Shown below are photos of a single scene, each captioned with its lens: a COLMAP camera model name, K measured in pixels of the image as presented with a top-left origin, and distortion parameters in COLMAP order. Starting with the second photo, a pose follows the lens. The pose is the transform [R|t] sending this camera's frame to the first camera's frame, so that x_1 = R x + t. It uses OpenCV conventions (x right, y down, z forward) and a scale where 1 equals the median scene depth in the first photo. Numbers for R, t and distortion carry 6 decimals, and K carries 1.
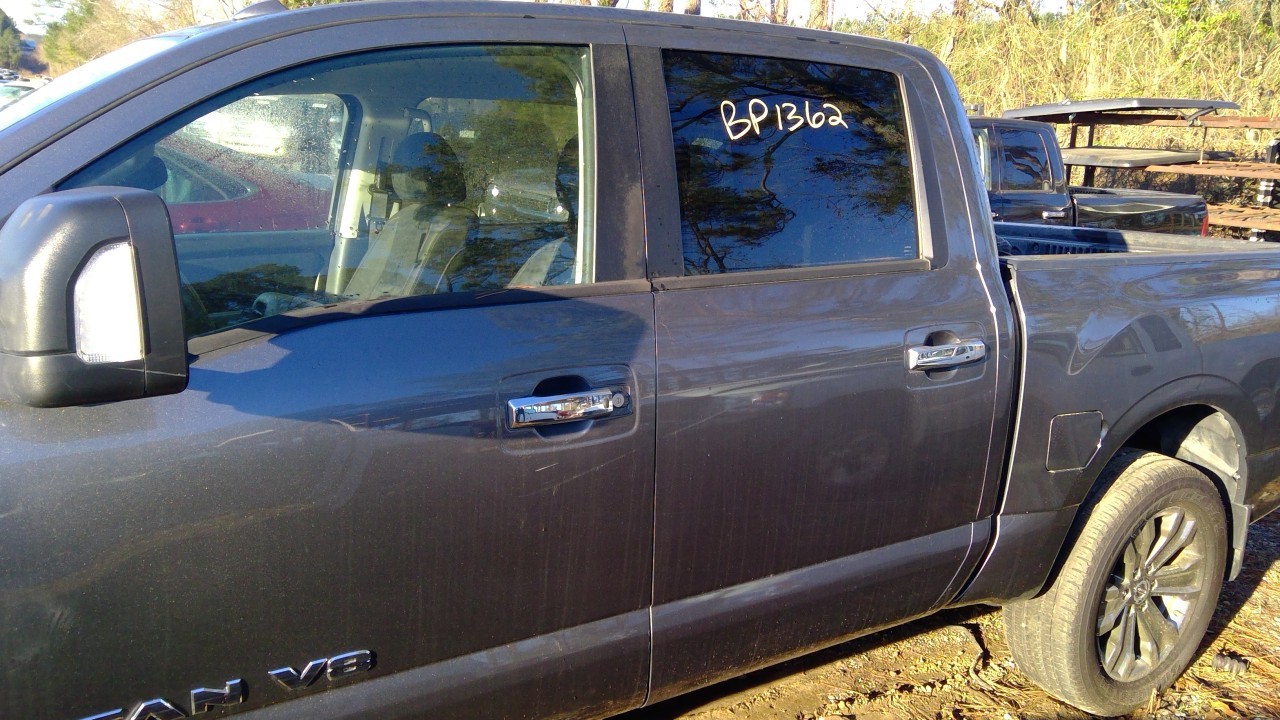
lens RADIAL K [[1013.5, 0, 640.0], [0, 1013.5, 360.0], [0, 0, 1]] dist [0.137978, -0.182043]
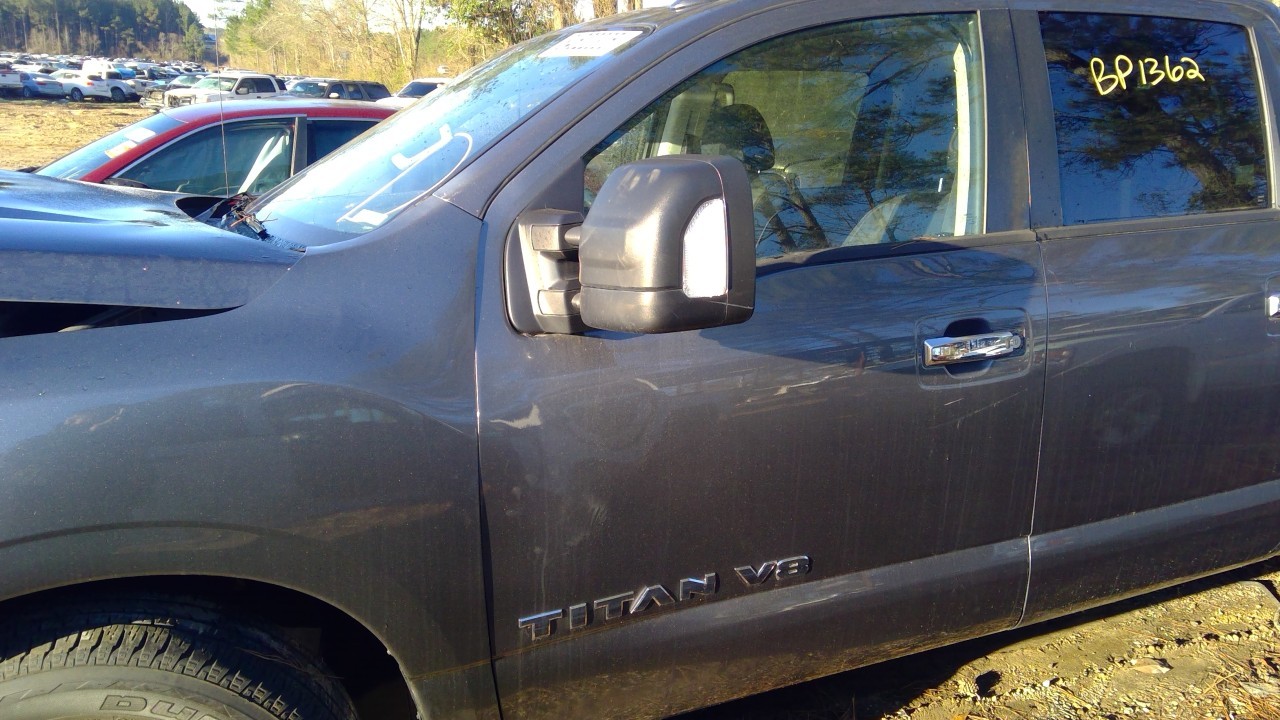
lens RADIAL K [[1011.1, 0, 671.0], [0, 1011.1, 360.6], [0, 0, 1]] dist [0.118607, -0.179364]
pose [[0.990553, -0.000409, -0.137133, -0.192599], [0.004341, 0.999588, 0.028376, 0.022273], [0.137065, -0.028703, 0.990146, -0.104080]]
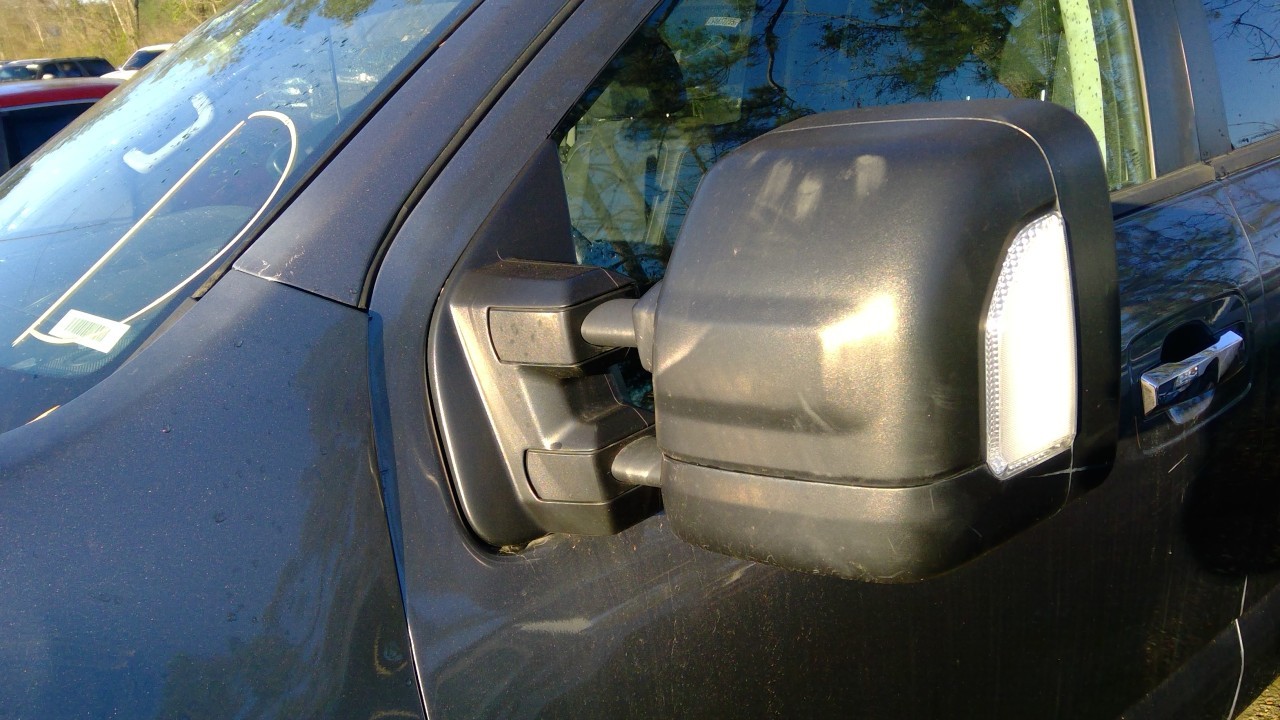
lens RADIAL K [[1011.1, 0, 671.0], [0, 1011.1, 360.6], [0, 0, 1]] dist [0.118607, -0.179364]
pose [[0.988108, -0.147235, 0.044320, -0.344301], [0.142222, 0.984718, 0.100517, -0.058476], [-0.058443, -0.093018, 0.993948, 0.267412]]
